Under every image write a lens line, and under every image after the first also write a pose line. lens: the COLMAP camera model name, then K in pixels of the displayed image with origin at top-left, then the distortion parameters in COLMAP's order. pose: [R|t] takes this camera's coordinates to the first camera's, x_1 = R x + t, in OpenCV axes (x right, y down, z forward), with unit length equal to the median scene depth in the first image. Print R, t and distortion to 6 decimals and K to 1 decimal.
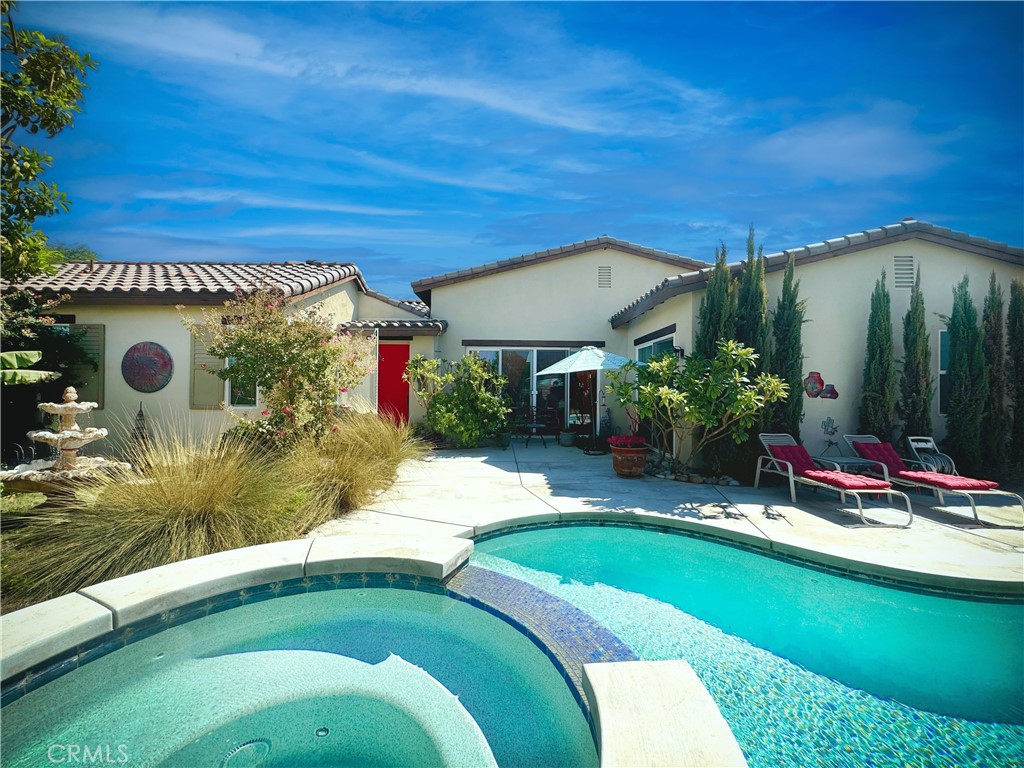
lens RADIAL K [[413.1, 0, 512.4], [0, 413.1, 384.0], [0, 0, 1]] dist [-0.002514, -0.000256]
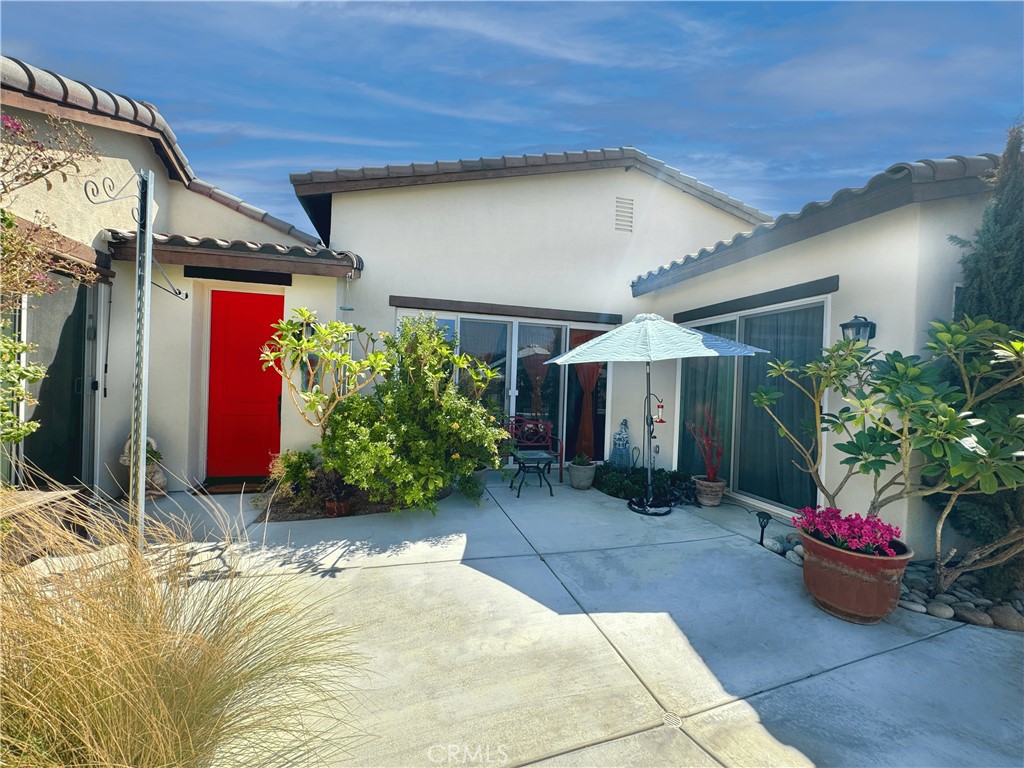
lens RADIAL K [[413.1, 0, 512.4], [0, 413.1, 382.9], [0, 0, 1]] dist [-0.002514, -0.000256]
pose [[0.965718, 0.023859, 0.258493, -0.123915], [-0.028591, 0.999485, 0.014560, -0.004201], [-0.258013, -0.021452, 0.965903, 0.507272]]
